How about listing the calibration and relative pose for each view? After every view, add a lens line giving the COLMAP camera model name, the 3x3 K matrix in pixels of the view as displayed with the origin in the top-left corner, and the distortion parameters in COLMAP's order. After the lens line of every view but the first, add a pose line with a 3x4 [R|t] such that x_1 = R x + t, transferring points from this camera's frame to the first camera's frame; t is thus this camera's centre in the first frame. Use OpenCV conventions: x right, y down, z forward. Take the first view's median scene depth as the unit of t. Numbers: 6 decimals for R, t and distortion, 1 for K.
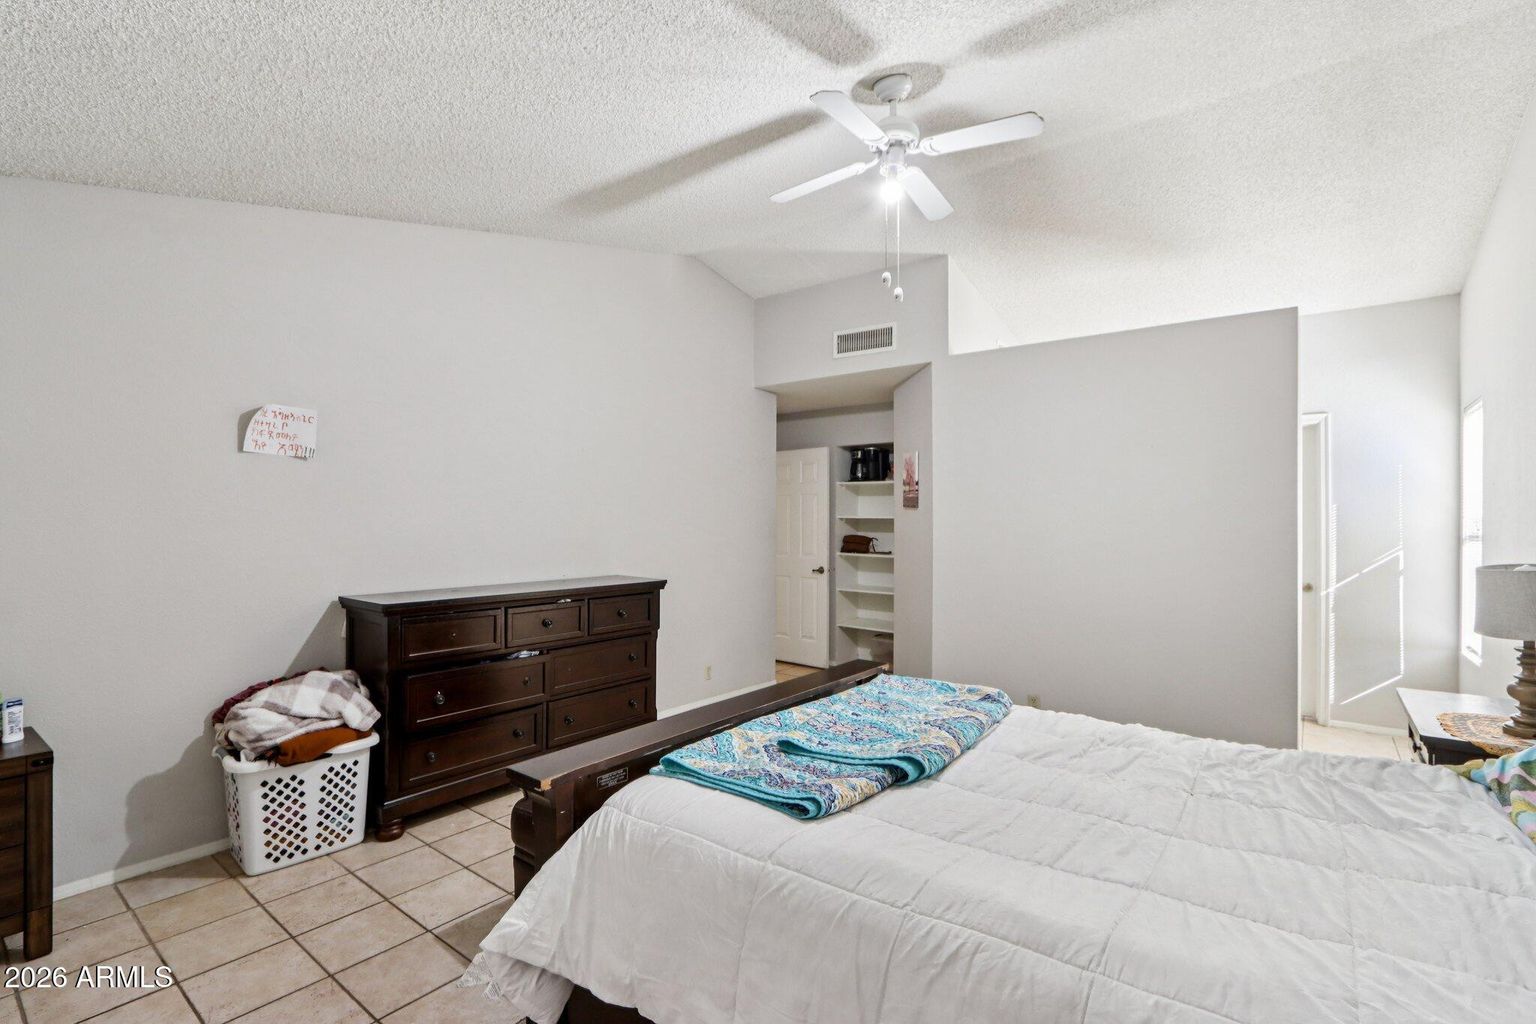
lens RADIAL K [[713.8, 0, 756.0], [0, 713.8, 518.7], [0, 0, 1]] dist [-0.009497, -0.000085]
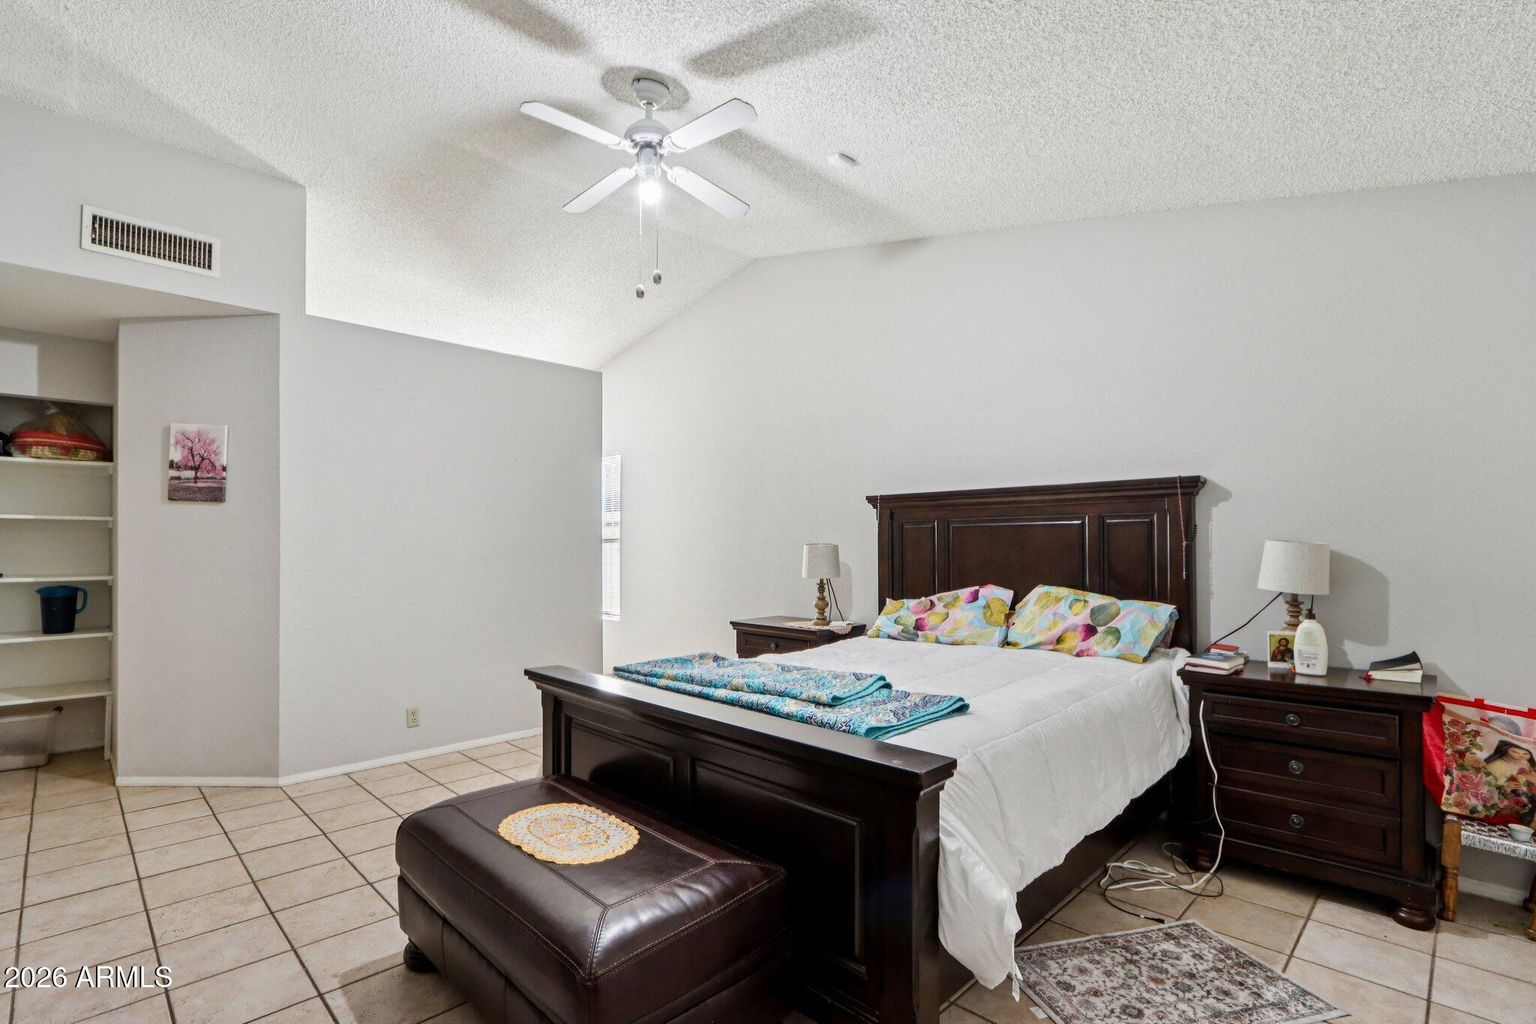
lens RADIAL K [[720.1, 0, 744.9], [0, 720.1, 536.4], [0, 0, 1]] dist [-0.003745, -0.000420]
pose [[0.134665, 0.004140, 0.990883, -0.462253], [-0.000866, 0.999991, -0.004060, 0.023693], [-0.990891, -0.000311, 0.134667, 0.403905]]
